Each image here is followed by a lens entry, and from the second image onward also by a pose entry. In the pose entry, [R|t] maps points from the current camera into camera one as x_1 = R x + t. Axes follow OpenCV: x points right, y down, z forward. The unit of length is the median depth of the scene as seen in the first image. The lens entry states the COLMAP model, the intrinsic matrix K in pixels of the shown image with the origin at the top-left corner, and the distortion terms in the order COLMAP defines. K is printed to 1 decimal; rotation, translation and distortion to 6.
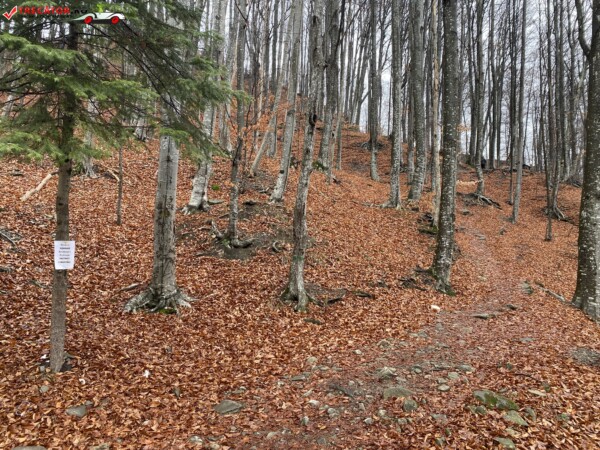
lens RADIAL K [[456.5, 0, 290.5], [0, 456.5, 209.8], [0, 0, 1]] dist [0.051119, -0.025863]
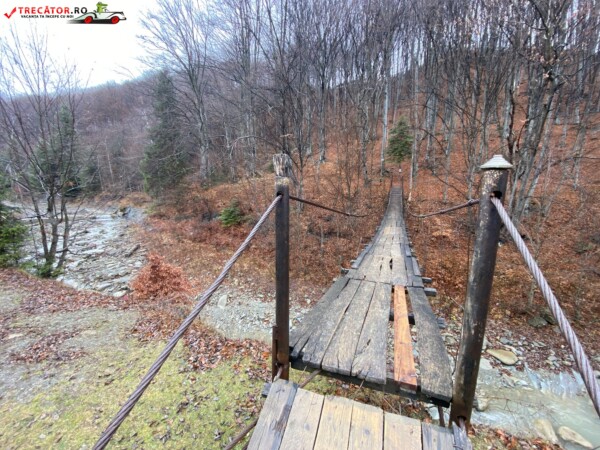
lens RADIAL K [[246.4, 0, 297.1], [0, 246.4, 224.4], [0, 0, 1]] dist [-0.004121, -0.009358]
pose [[0.625228, 0.099752, -0.774041, 1.771830], [0.135744, 0.962781, 0.233721, -0.245024], [0.768546, -0.251200, 0.588417, -3.126371]]
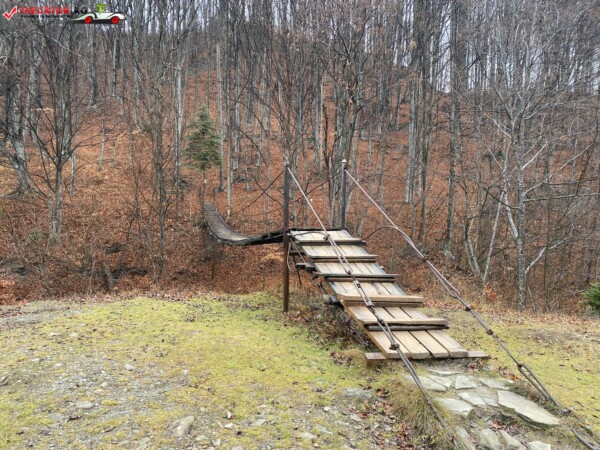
lens RADIAL K [[456.5, 0, 299.1], [0, 456.5, 225.1], [0, 0, 1]] dist [0.051119, -0.025863]
pose [[0.972802, -0.000079, -0.231639, 1.883656], [0.039929, 0.985089, 0.167350, -0.267956], [0.228171, -0.172047, 0.958299, -4.095946]]
